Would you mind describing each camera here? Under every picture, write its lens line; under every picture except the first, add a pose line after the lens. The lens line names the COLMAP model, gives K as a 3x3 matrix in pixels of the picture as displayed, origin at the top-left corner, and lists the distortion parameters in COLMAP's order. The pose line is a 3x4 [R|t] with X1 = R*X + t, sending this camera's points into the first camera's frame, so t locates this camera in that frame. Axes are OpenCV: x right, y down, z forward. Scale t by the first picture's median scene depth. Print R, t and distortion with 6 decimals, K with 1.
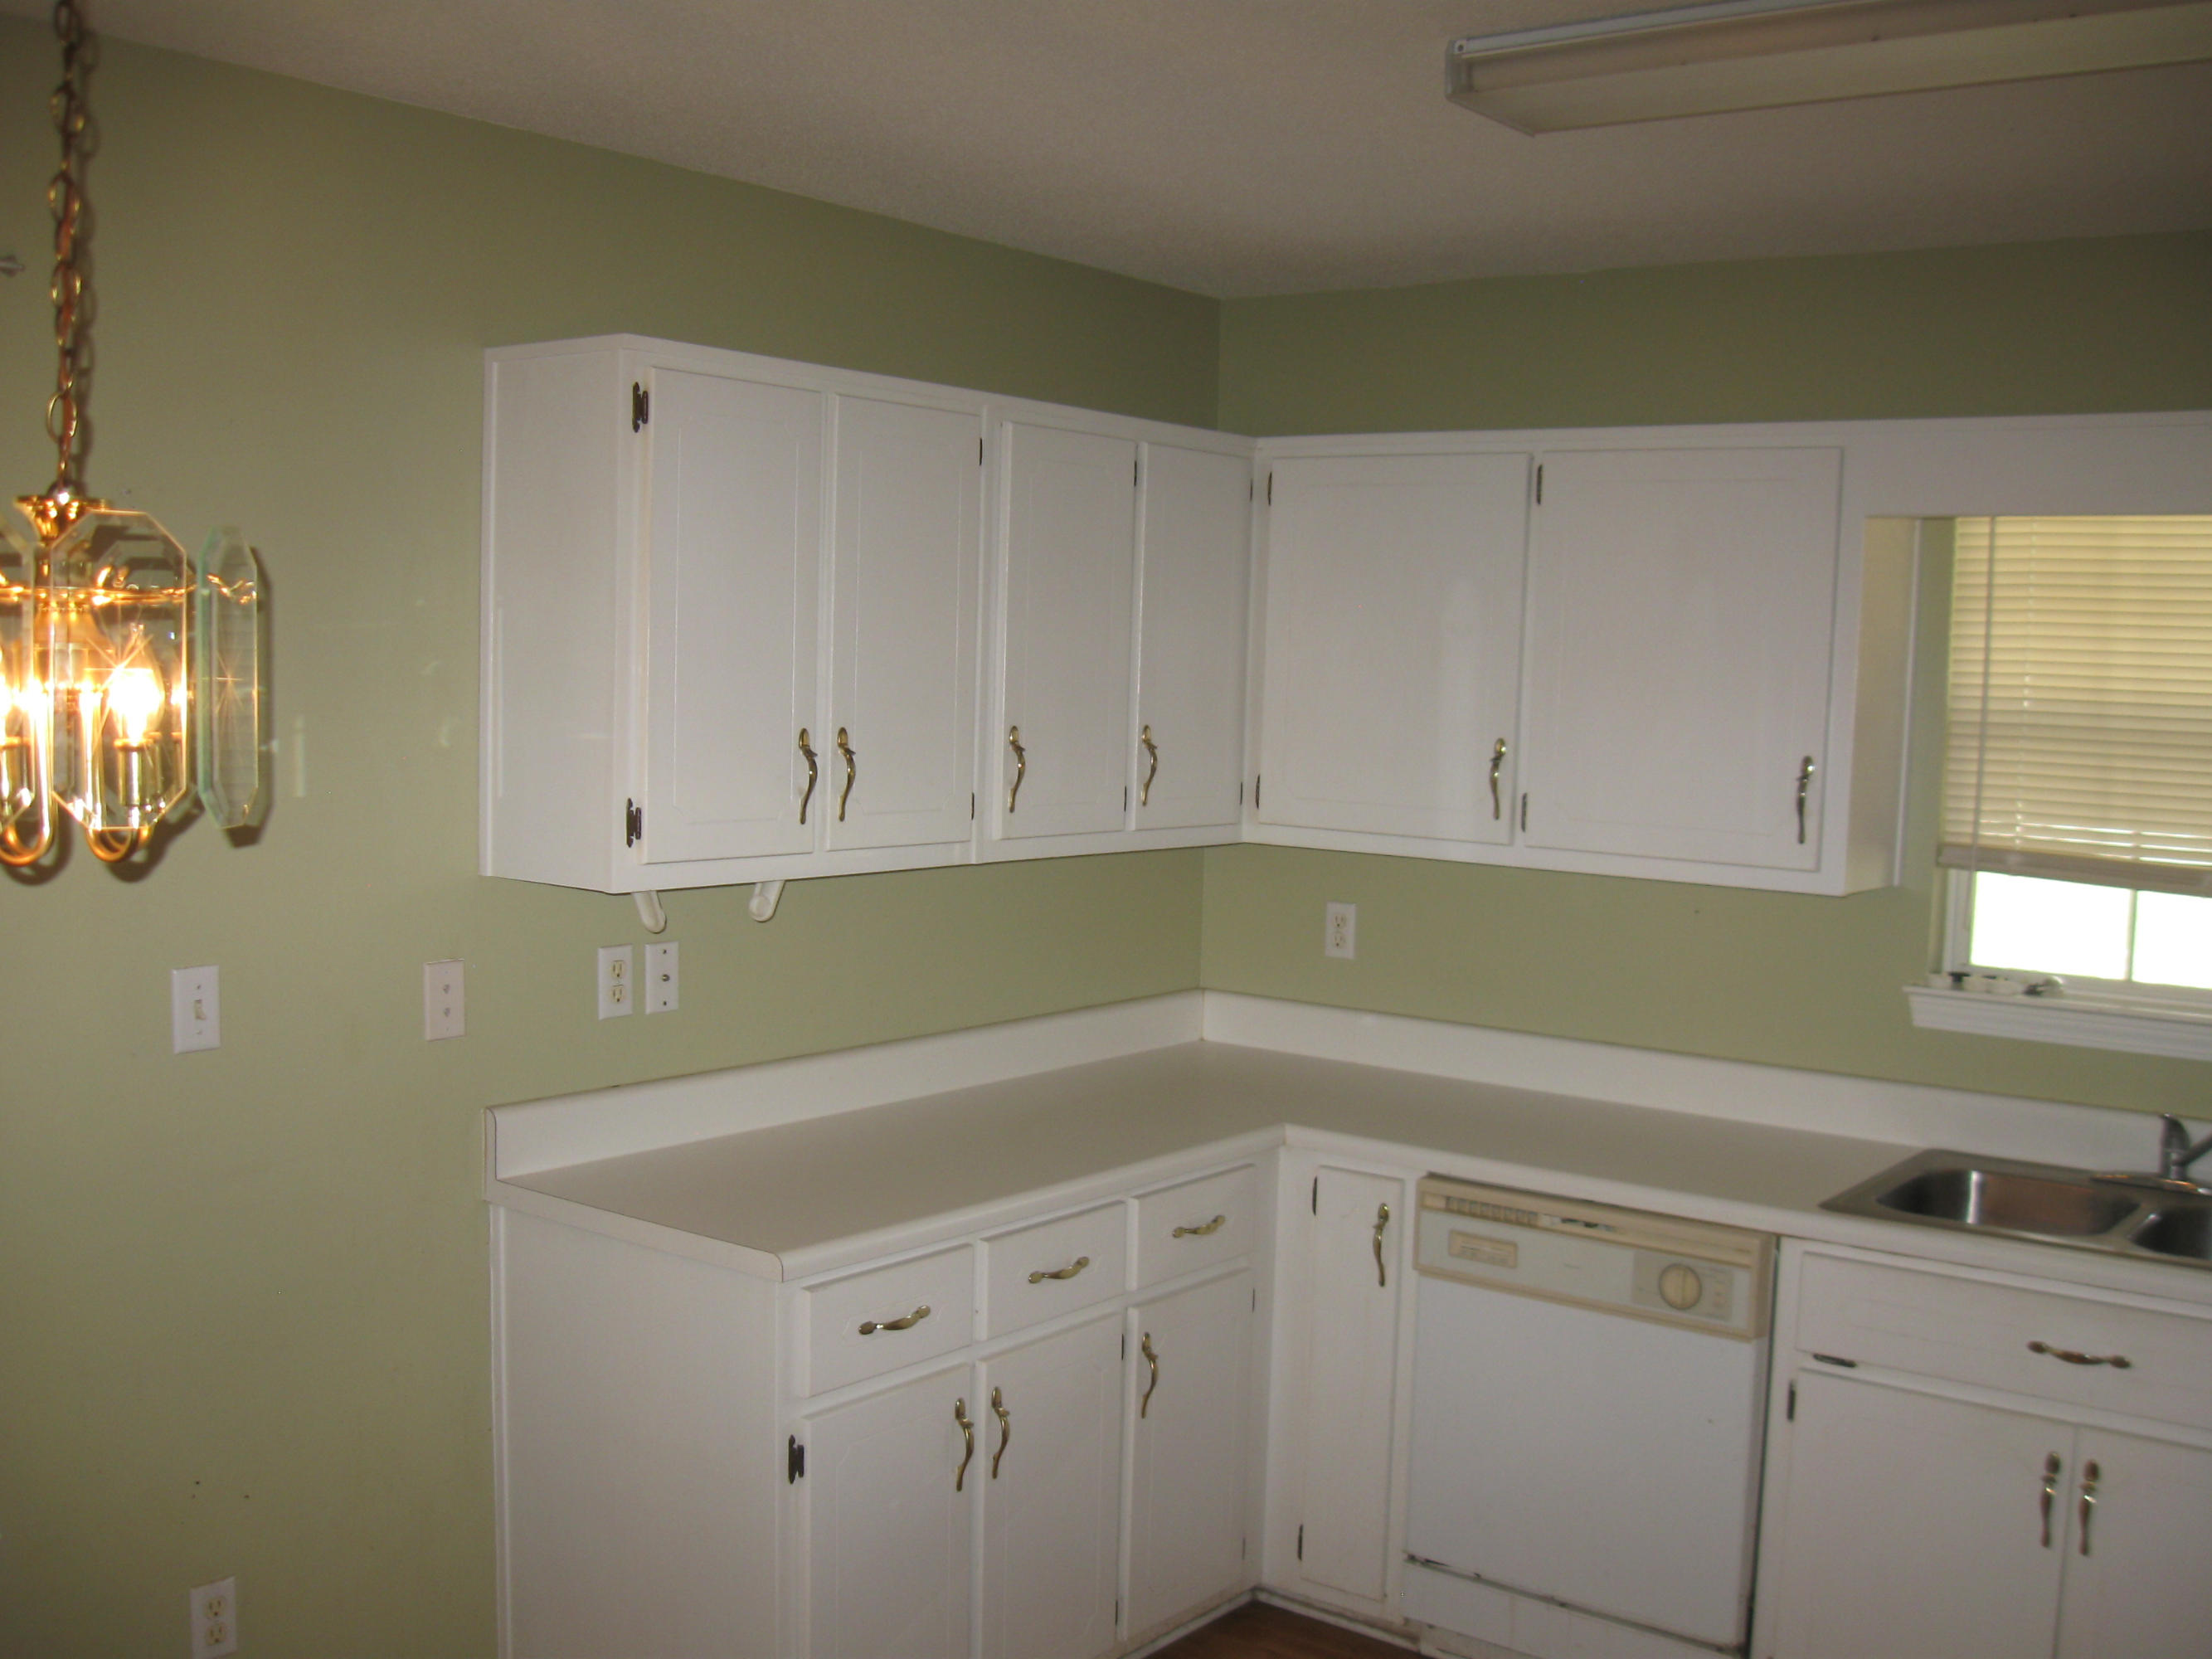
lens RADIAL K [[2255.6, 0, 1115.8], [0, 2255.6, 871.2], [0, 0, 1]] dist [-0.129718, 0.047542]
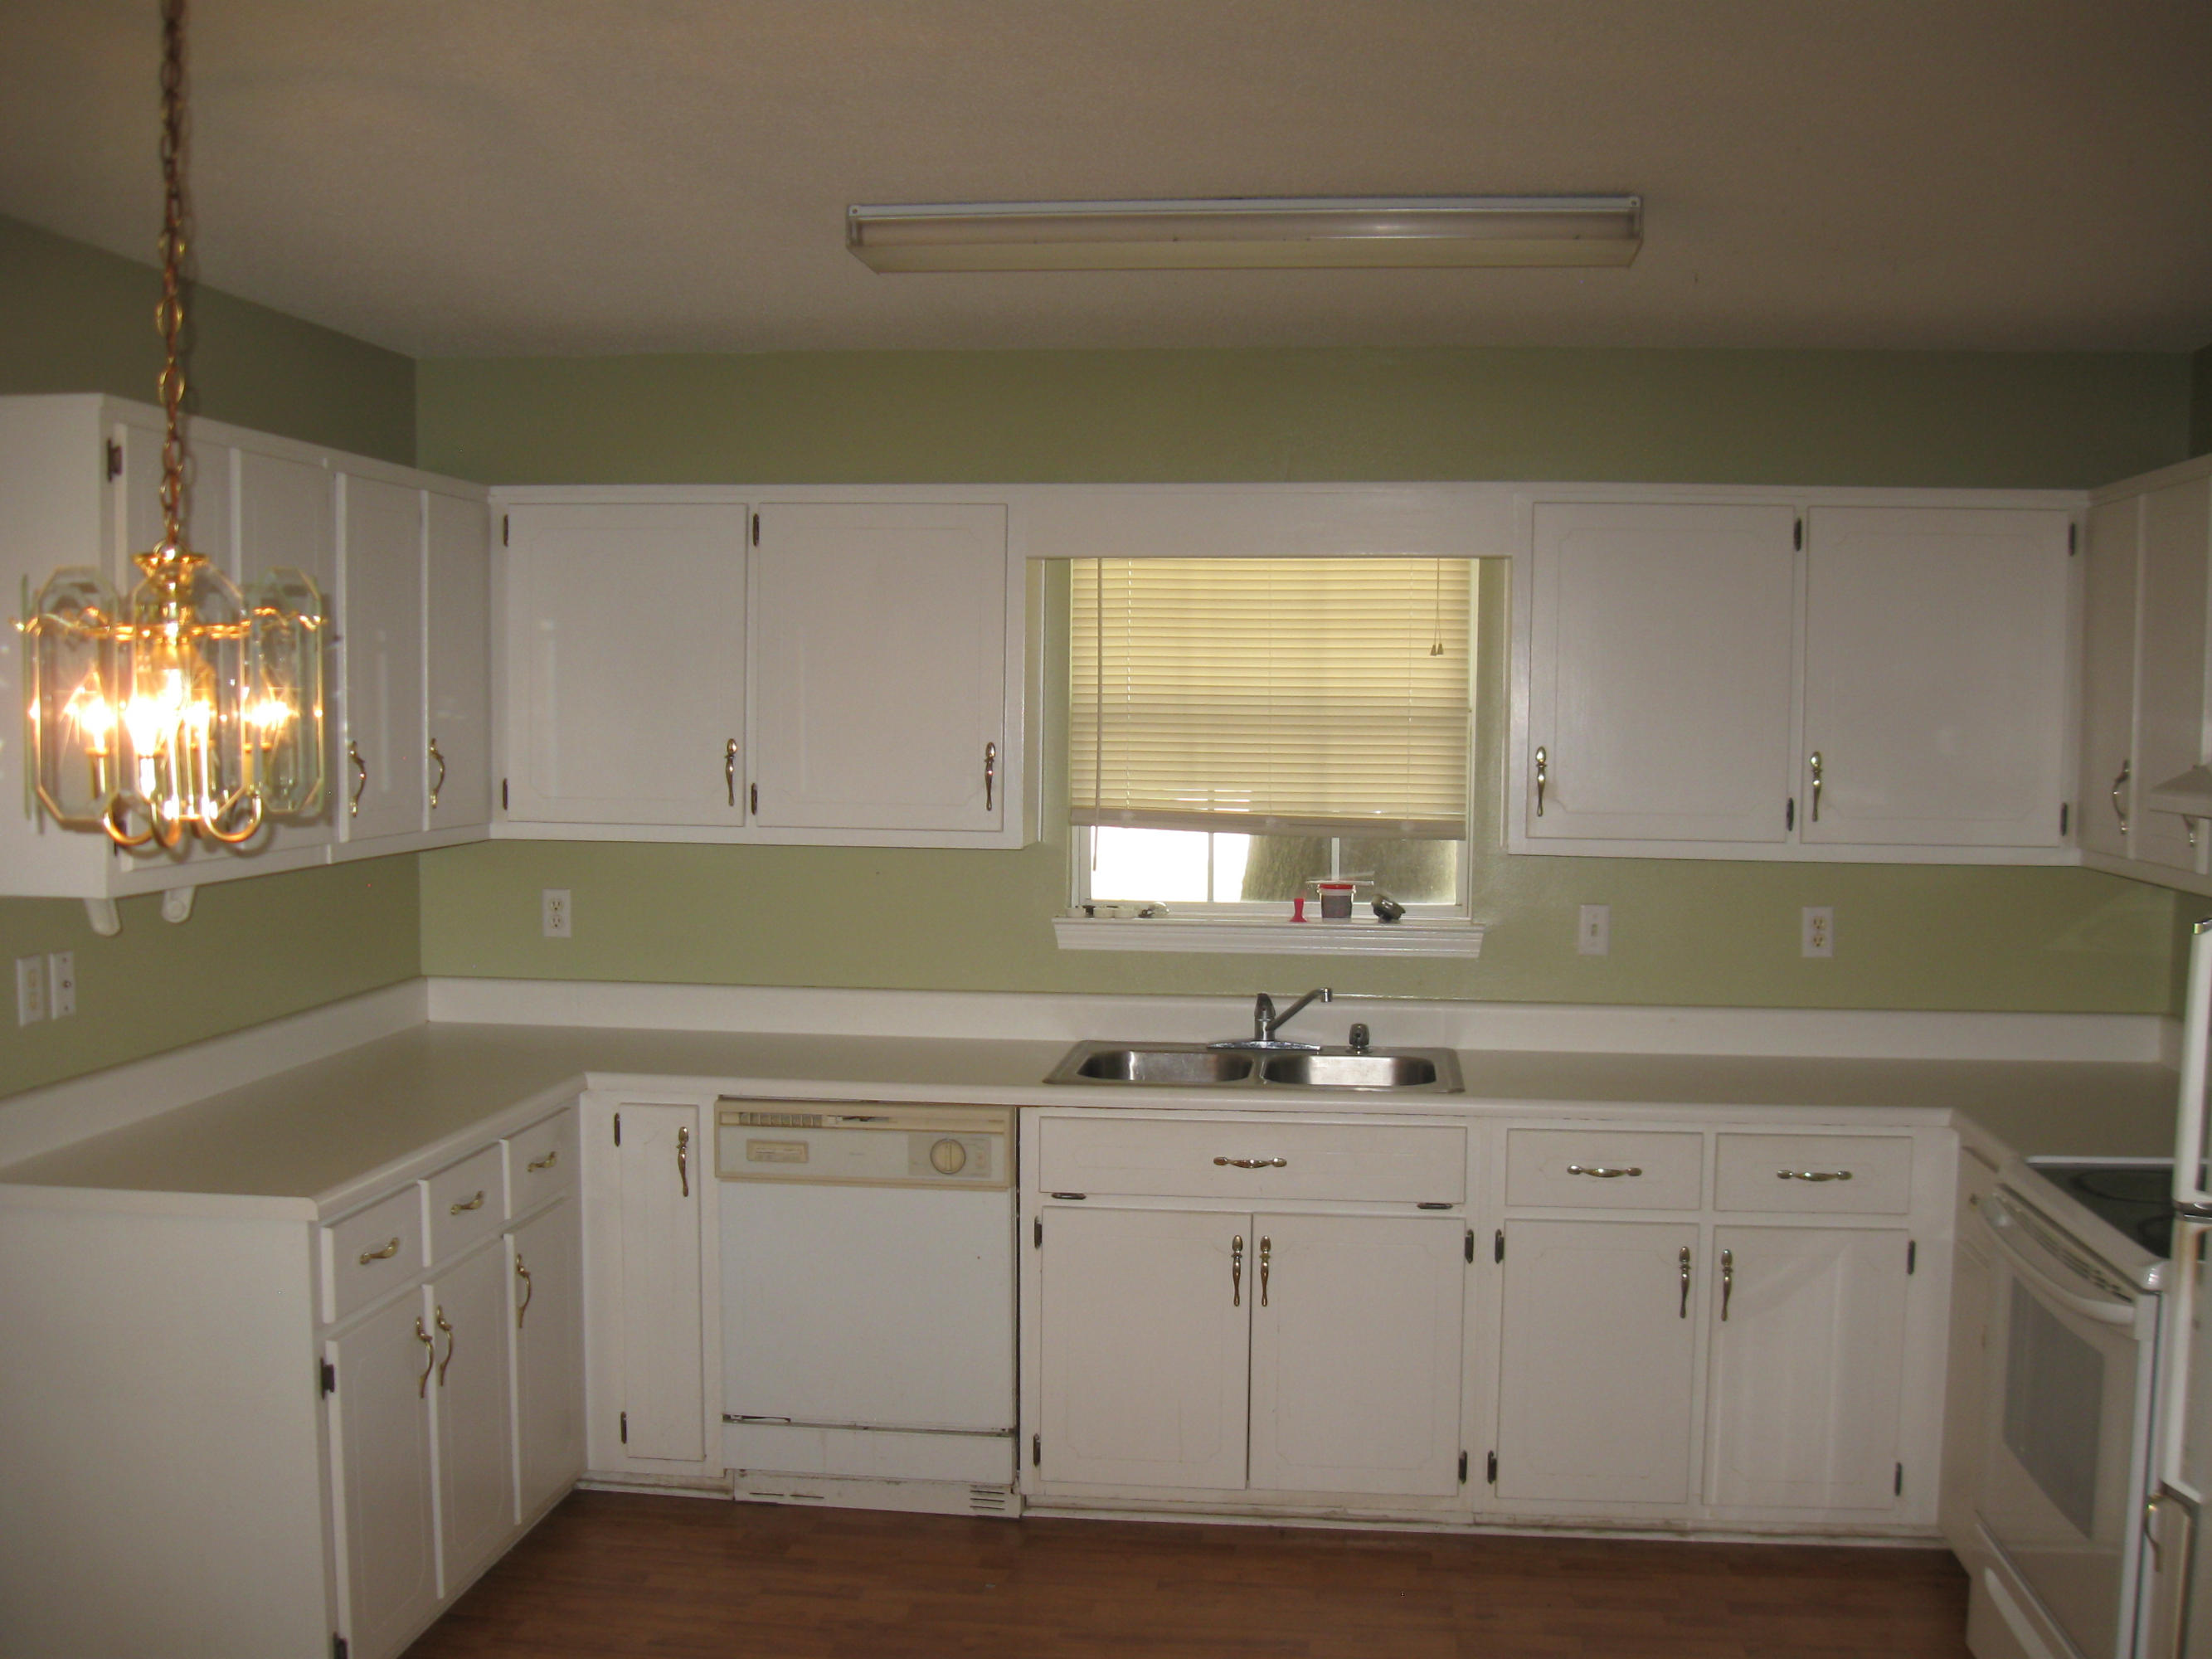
lens RADIAL K [[2255.6, 0, 1115.8], [0, 2255.6, 871.2], [0, 0, 1]] dist [-0.129718, 0.047542]
pose [[0.856559, -0.058842, 0.512683, -0.295737], [0.062813, 0.997979, 0.009595, 0.014587], [-0.512211, 0.023985, 0.858525, -0.156183]]
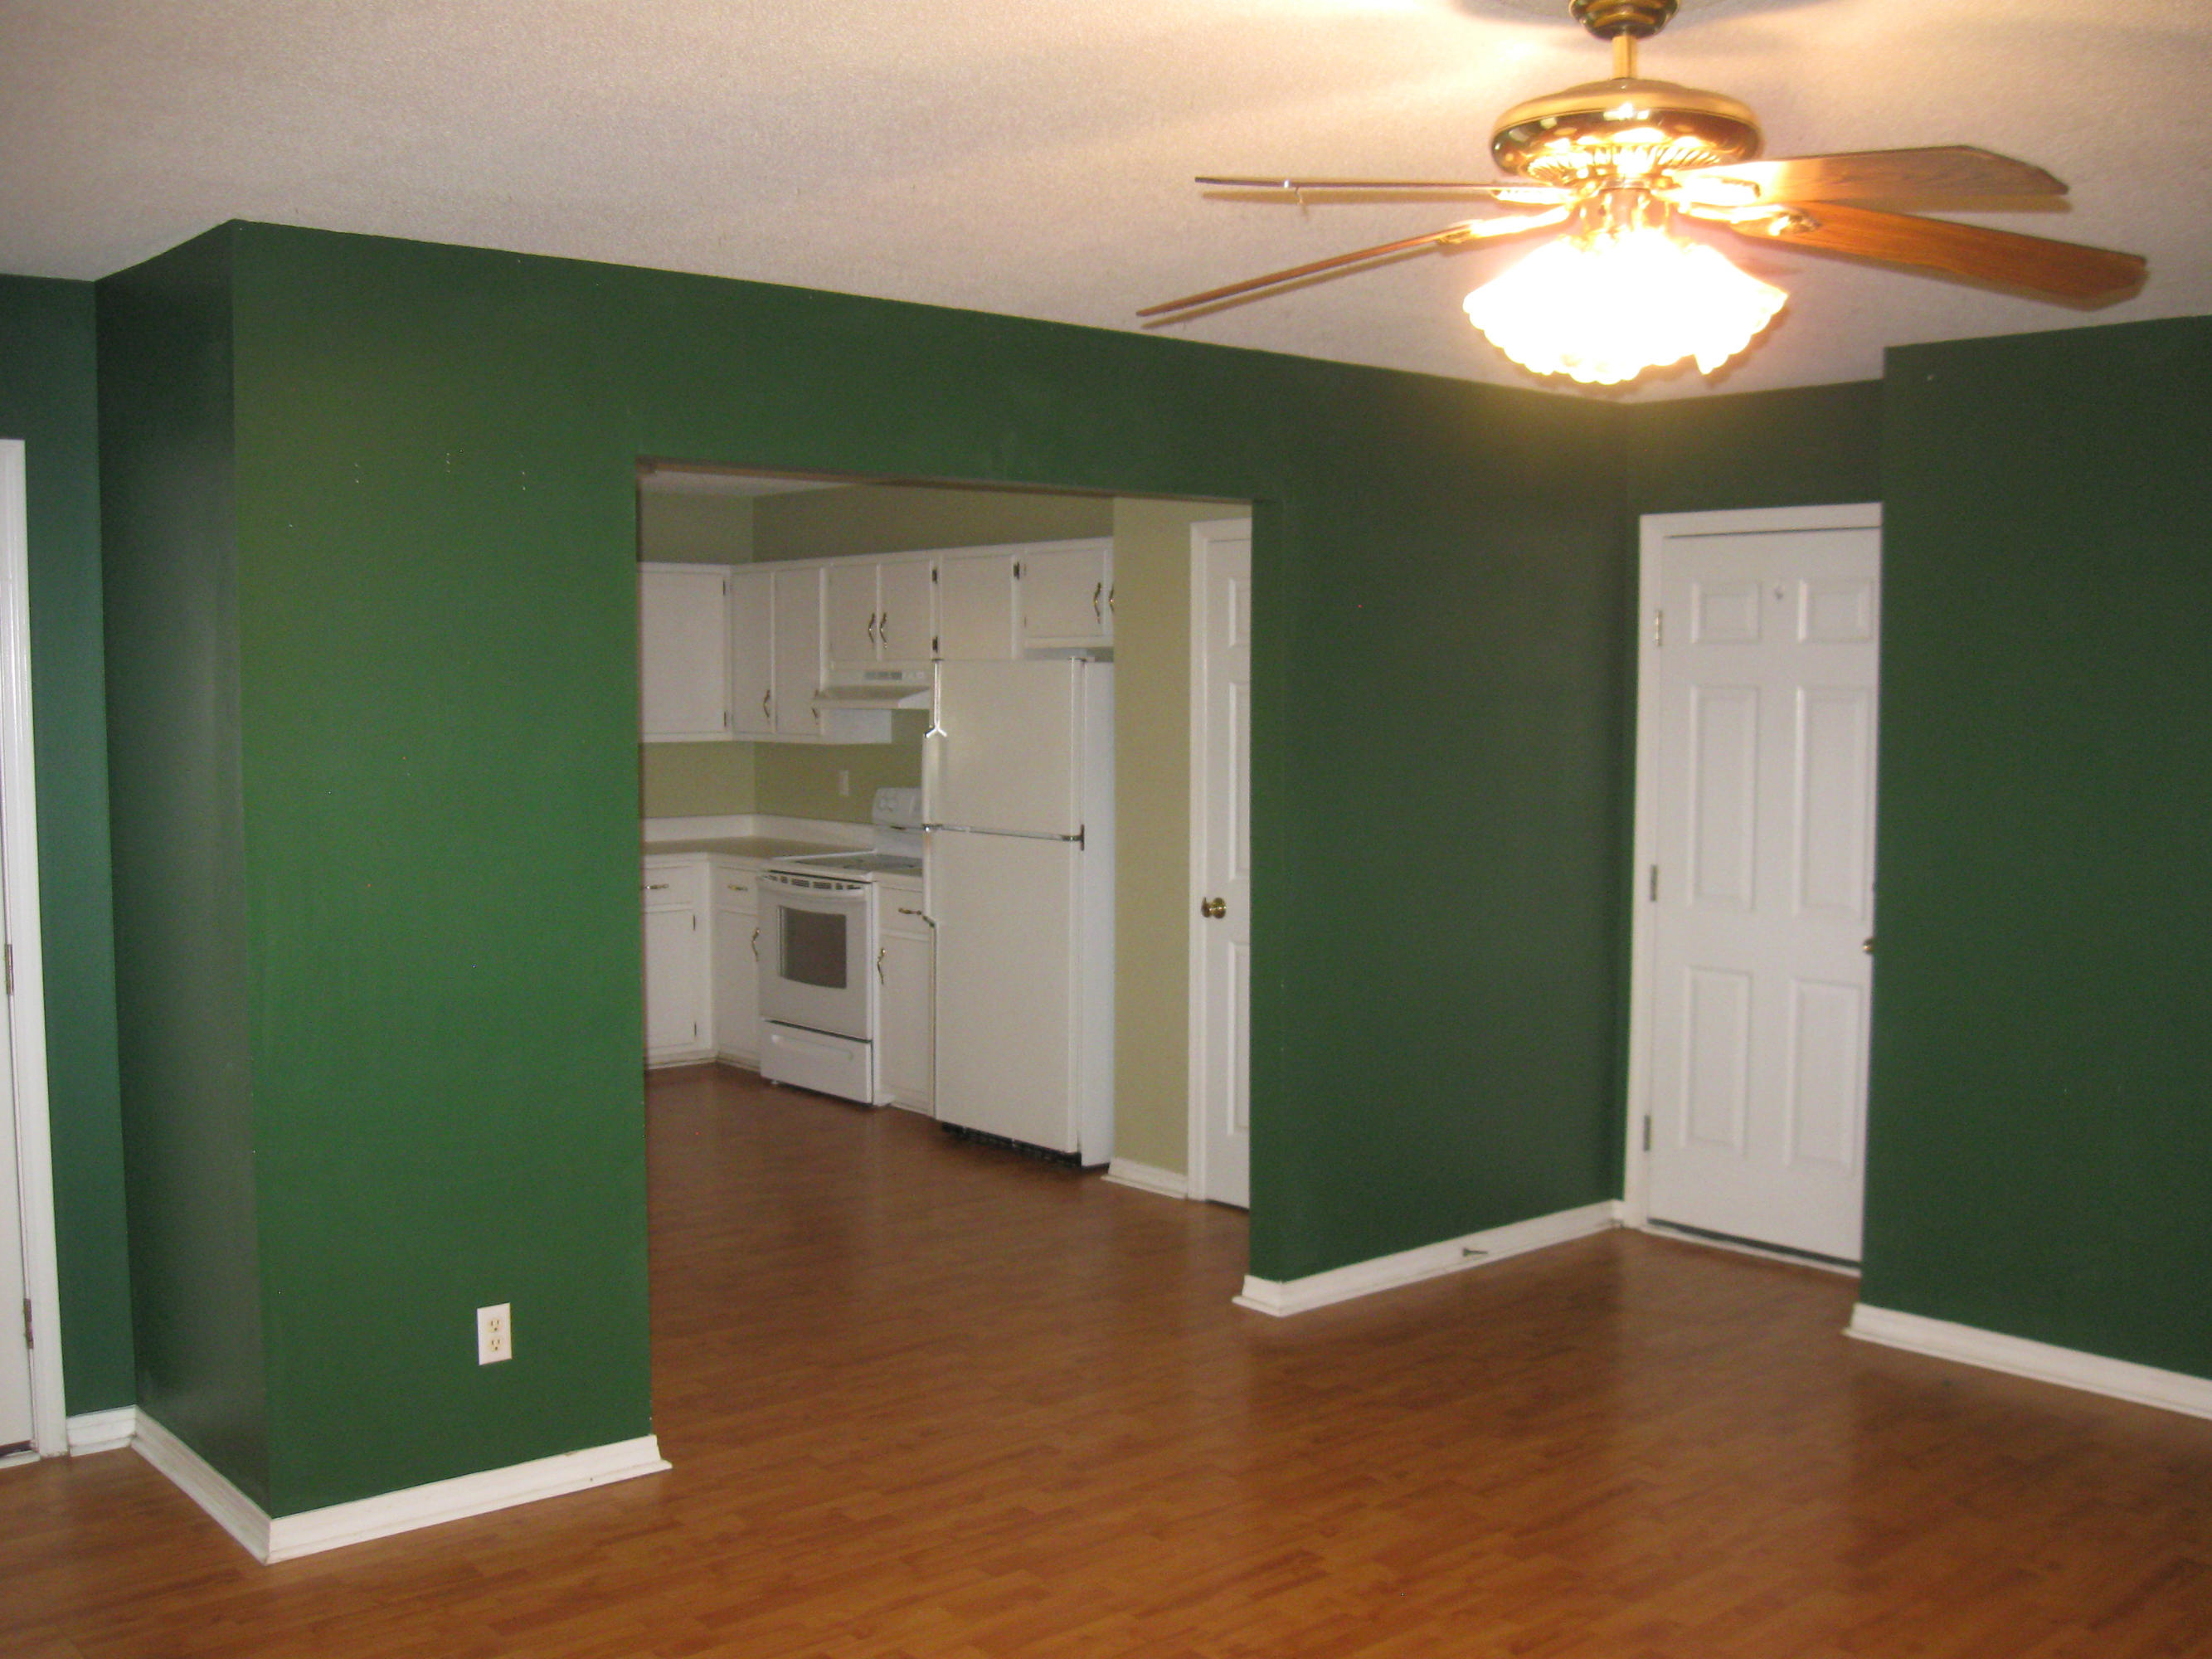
lens RADIAL K [[2255.6, 0, 1115.8], [0, 2255.6, 871.2], [0, 0, 1]] dist [-0.129718, 0.047542]
pose [[0.196866, -0.110058, 0.974234, -1.719772], [0.092261, 0.991350, 0.093348, 0.003723], [-0.976080, 0.071506, 0.205317, -0.358229]]
